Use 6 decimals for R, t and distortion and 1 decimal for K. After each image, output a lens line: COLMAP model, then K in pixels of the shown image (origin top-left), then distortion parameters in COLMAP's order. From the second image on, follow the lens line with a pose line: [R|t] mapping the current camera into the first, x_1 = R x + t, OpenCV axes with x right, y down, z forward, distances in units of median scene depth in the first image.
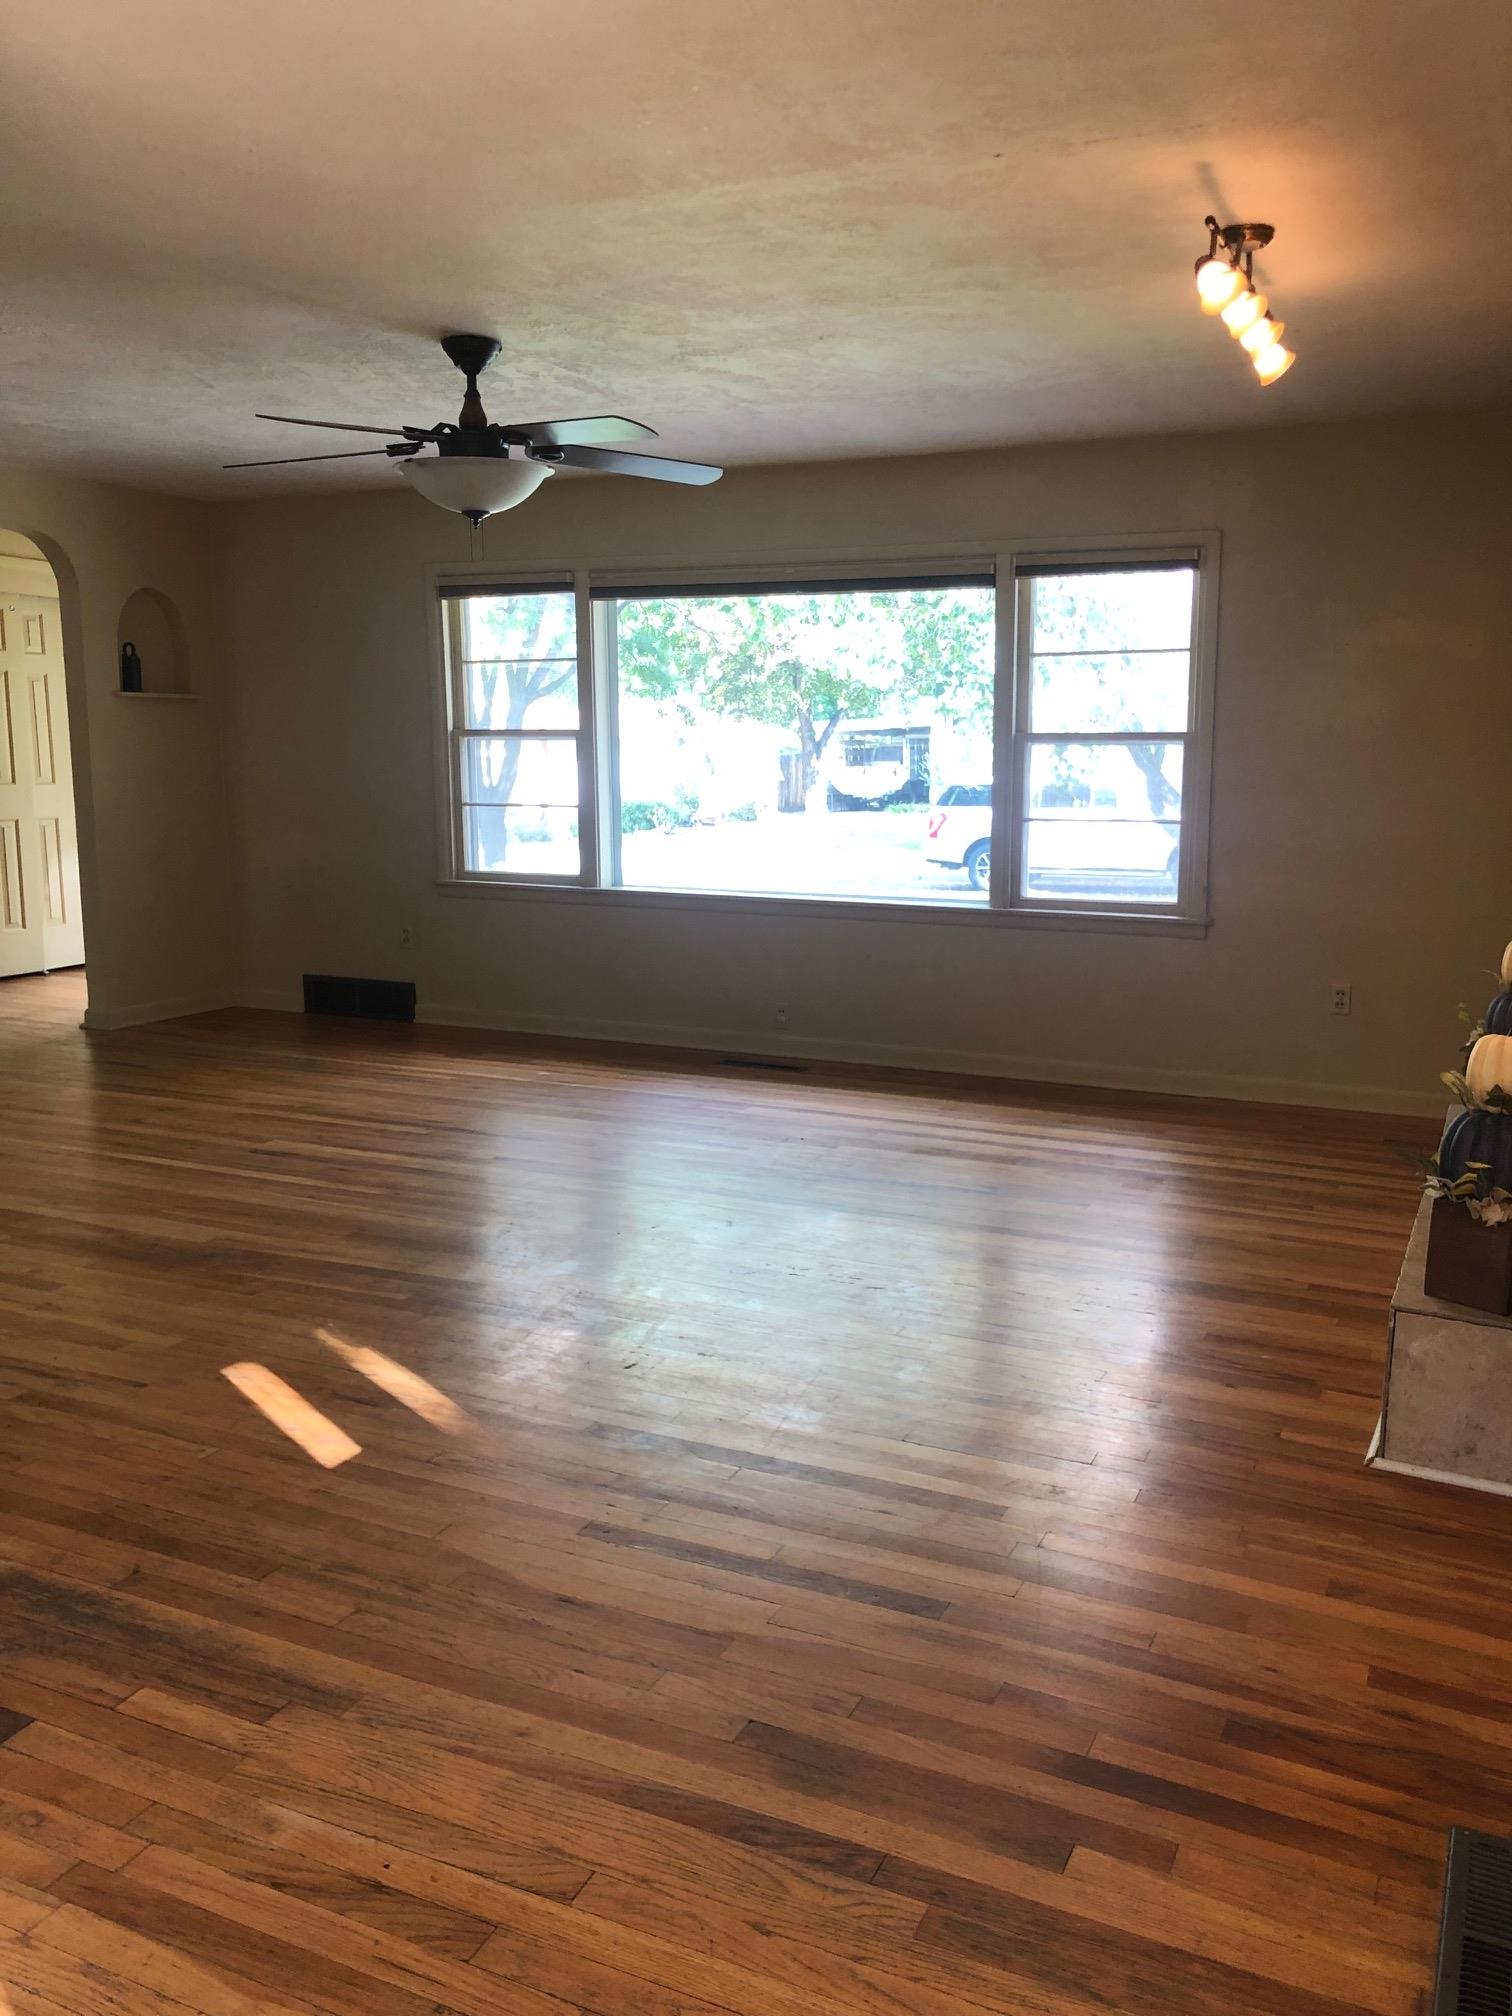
lens RADIAL K [[1650.8, 0, 756.0], [0, 1650.8, 1008.0], [0, 0, 1]] dist [0.044302, -0.002741]
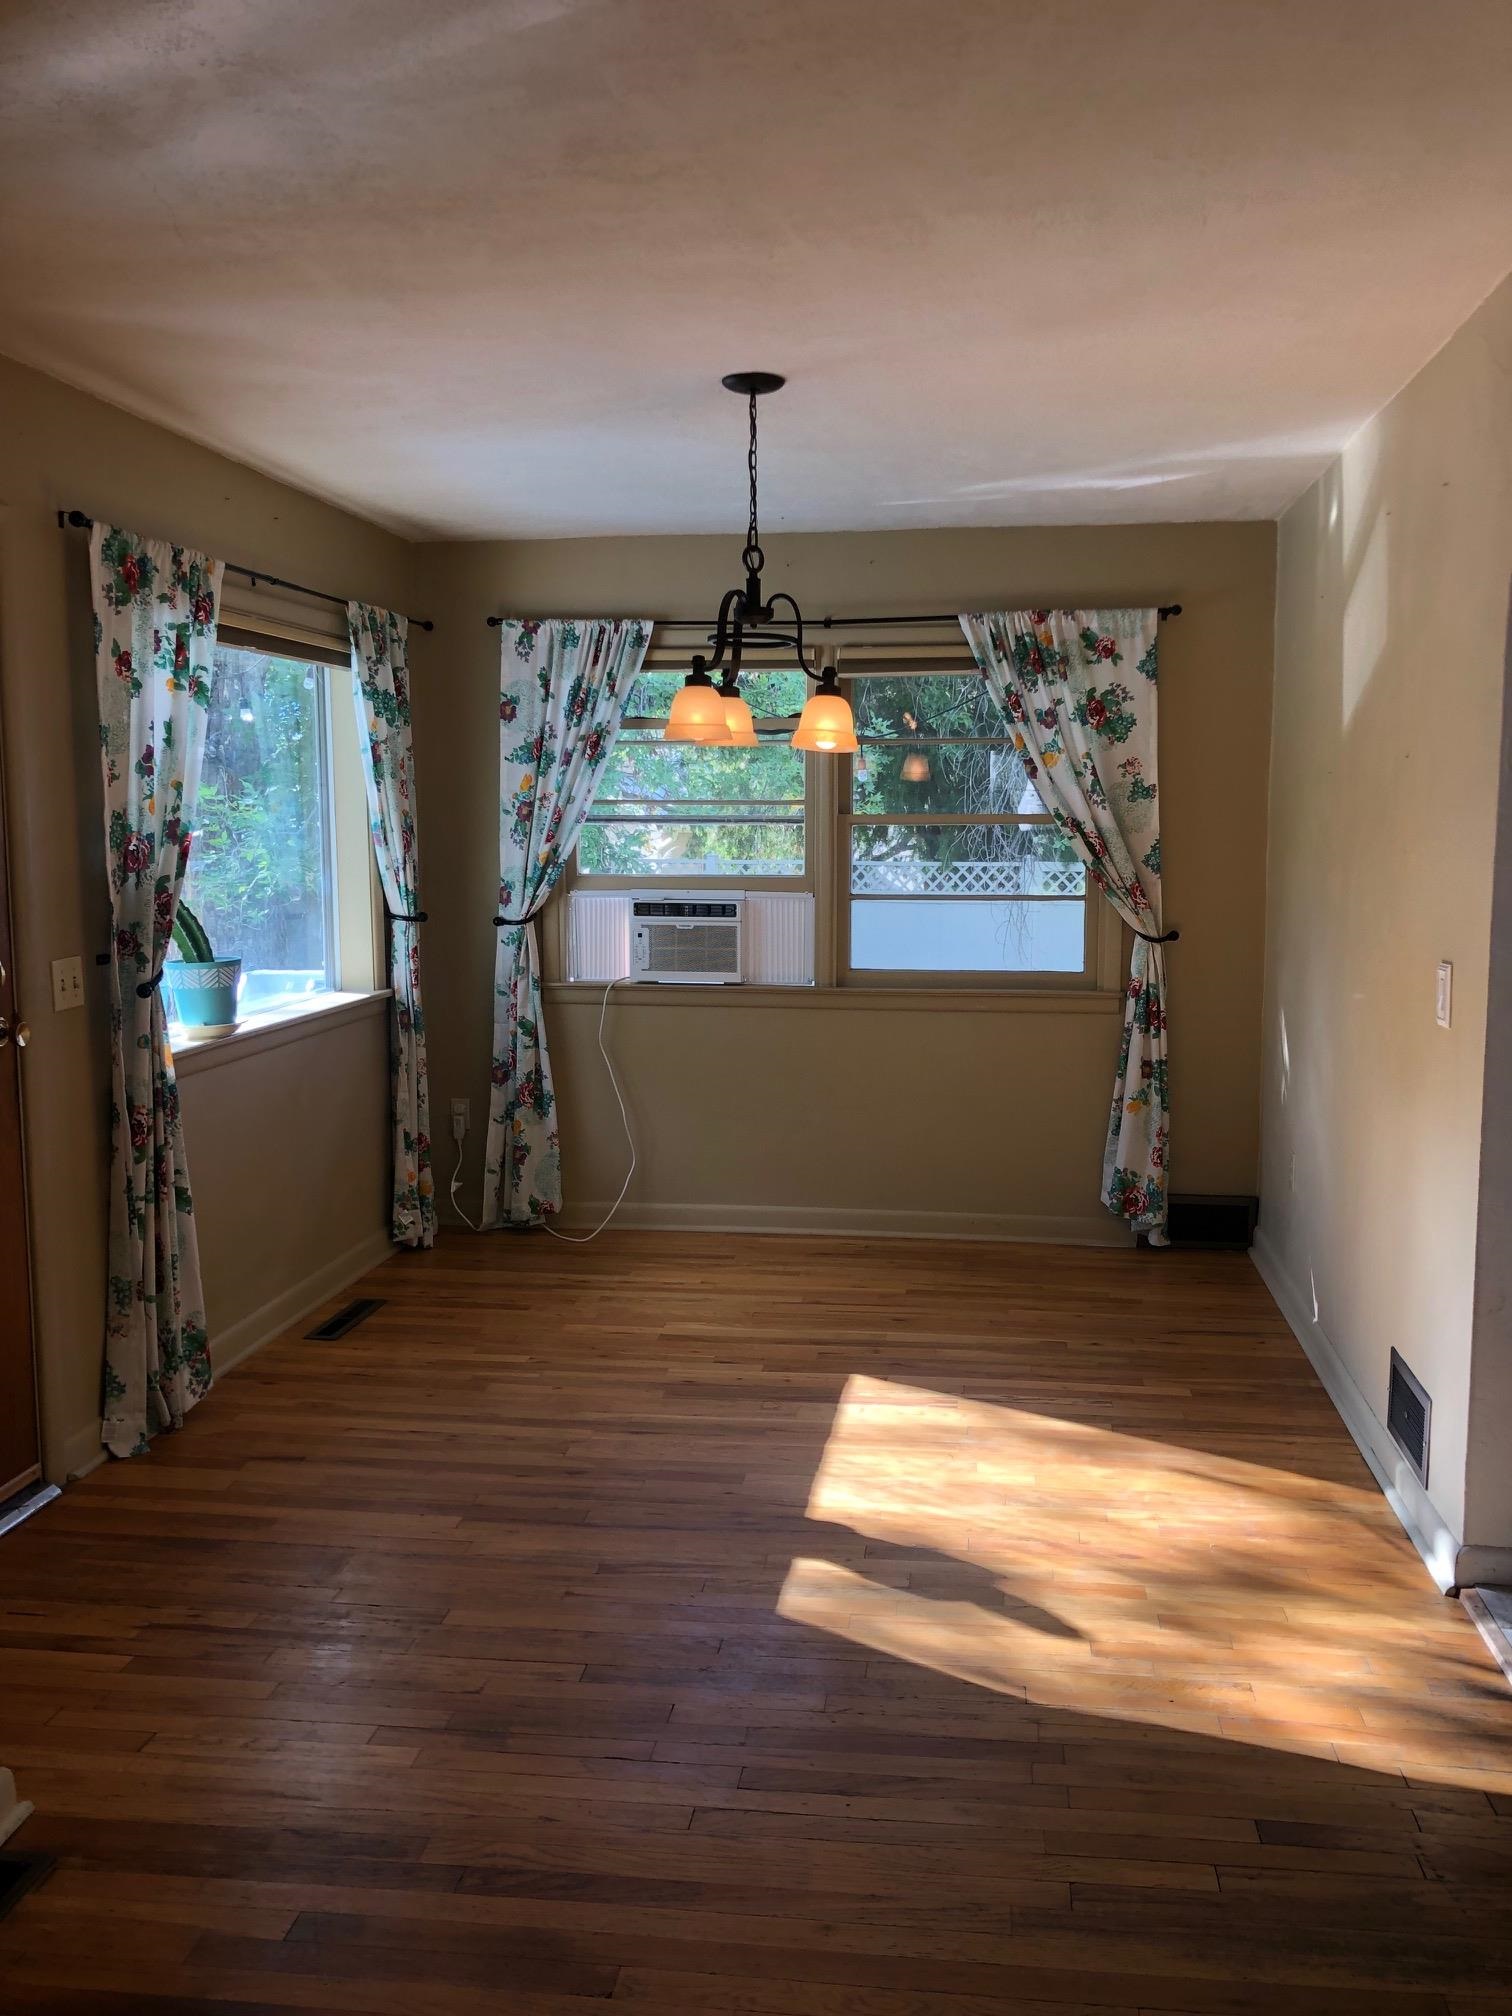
lens RADIAL K [[1666.8, 0, 769.7], [0, 1666.8, 1007.8], [0, 0, 1]] dist [0.040177, -0.018467]
pose [[-0.954607, 0.043340, -0.294697, 0.184127], [-0.041698, 0.960172, 0.276280, -0.413900], [0.294934, 0.276027, -0.914780, 1.935651]]
